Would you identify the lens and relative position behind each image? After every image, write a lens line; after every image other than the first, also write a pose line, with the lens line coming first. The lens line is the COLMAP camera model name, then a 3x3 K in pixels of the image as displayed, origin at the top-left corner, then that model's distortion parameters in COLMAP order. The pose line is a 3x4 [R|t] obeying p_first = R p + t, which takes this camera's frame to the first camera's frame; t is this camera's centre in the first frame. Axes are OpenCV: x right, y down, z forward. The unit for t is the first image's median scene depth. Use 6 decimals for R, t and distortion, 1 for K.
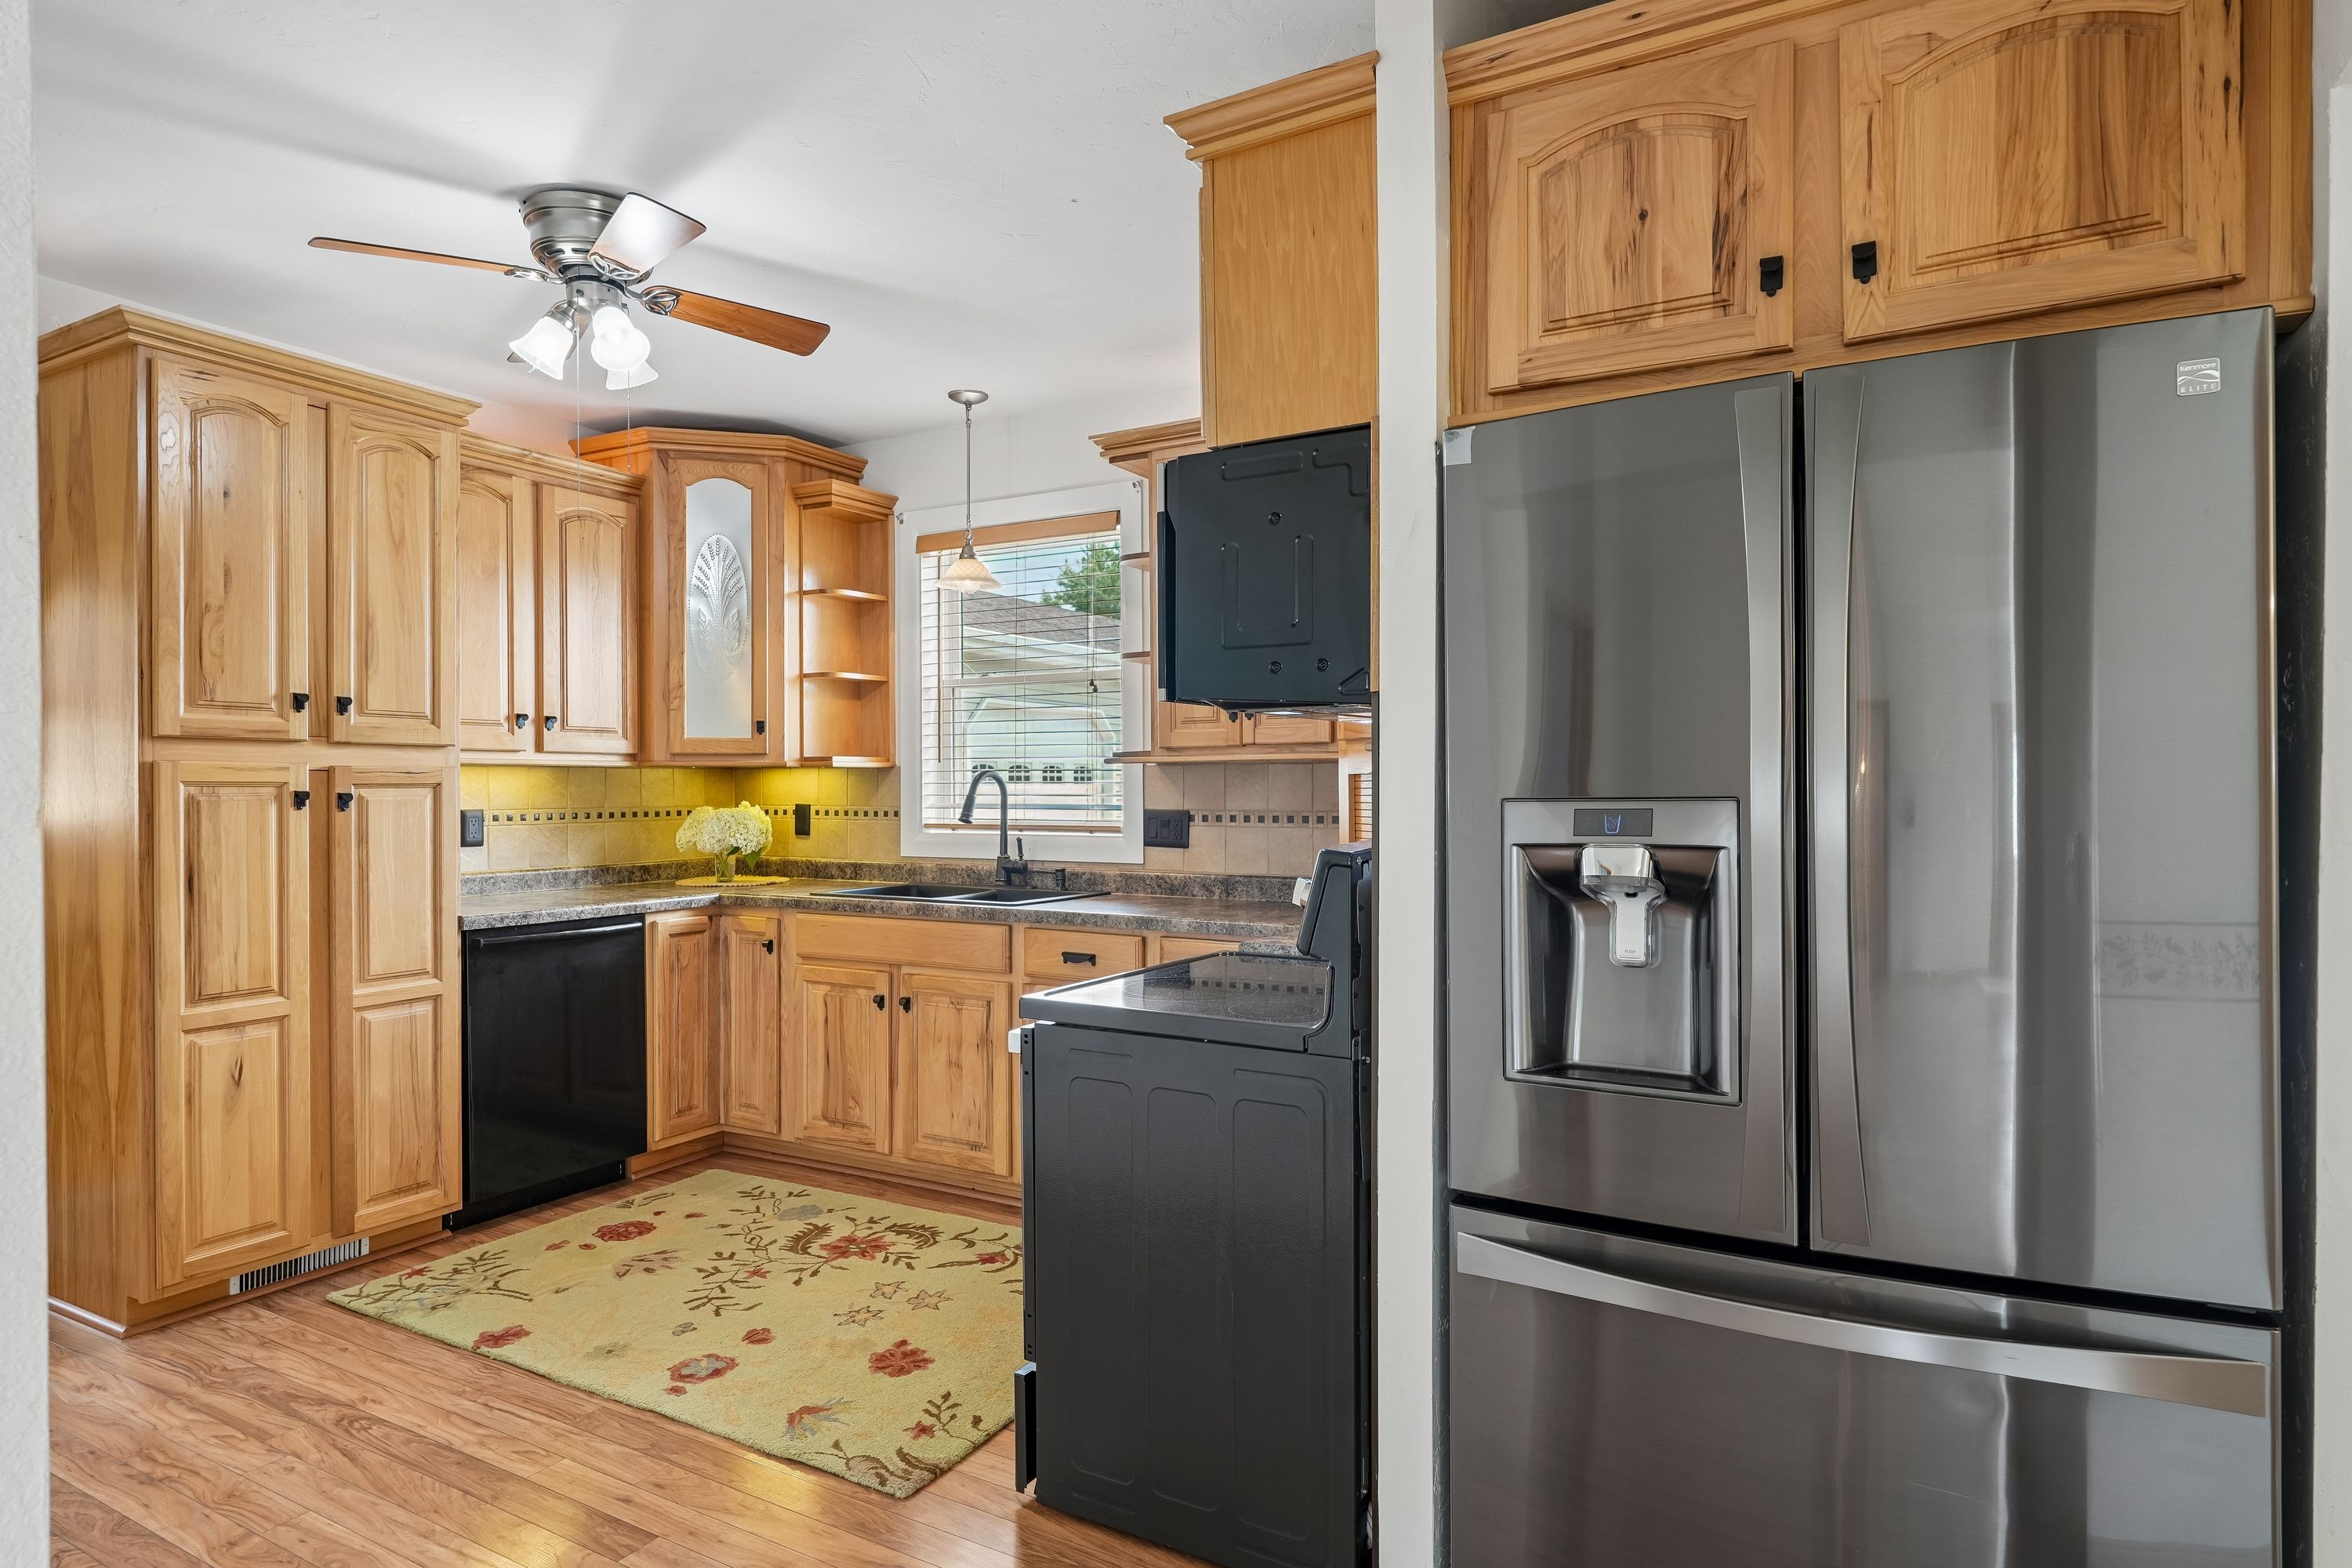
lens RADIAL K [[1299.8, 0, 1175.0], [0, 1299.8, 799.0], [0, 0, 1]] dist [-0.014713, 0.011032]
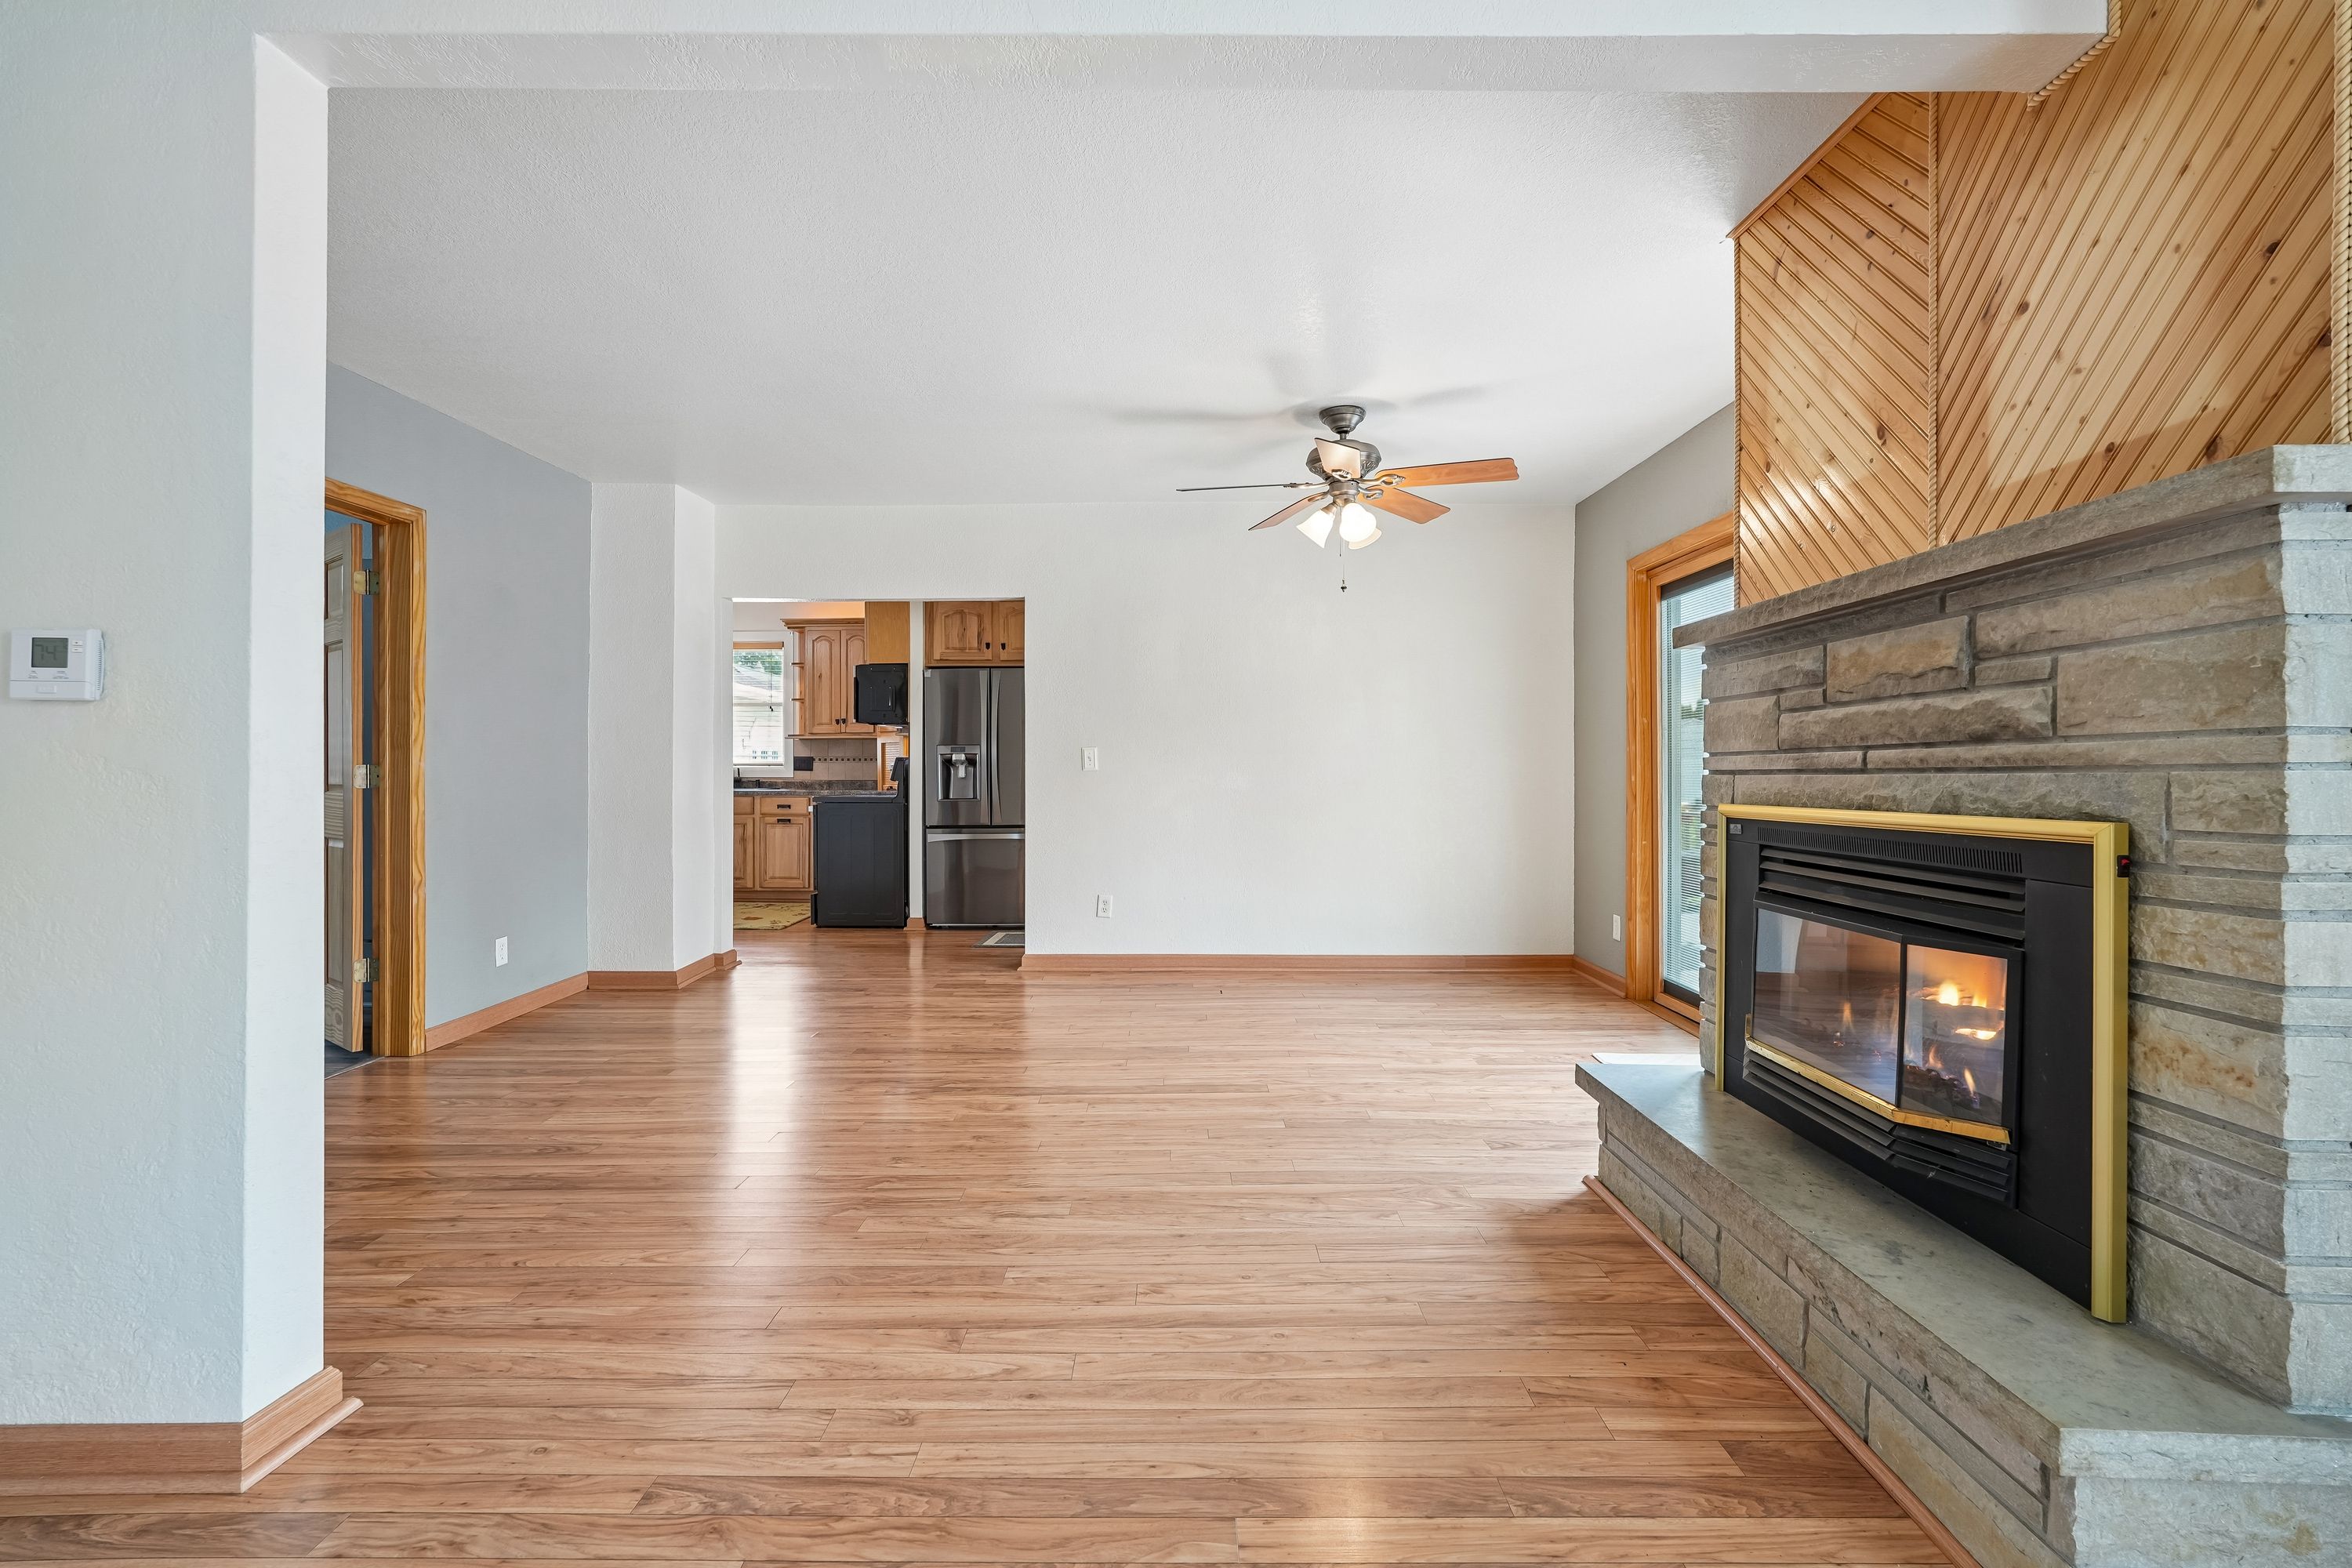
lens RADIAL K [[1034.3, 0, 1183.5], [0, 1034.3, 775.6], [0, 0, 1]] dist [-0.012785, 0.000282]
pose [[0.871980, 0.000295, 0.489541, -0.396397], [0.001574, 0.999993, -0.003406, 0.060713], [-0.489539, 0.003741, 0.871974, -1.340272]]
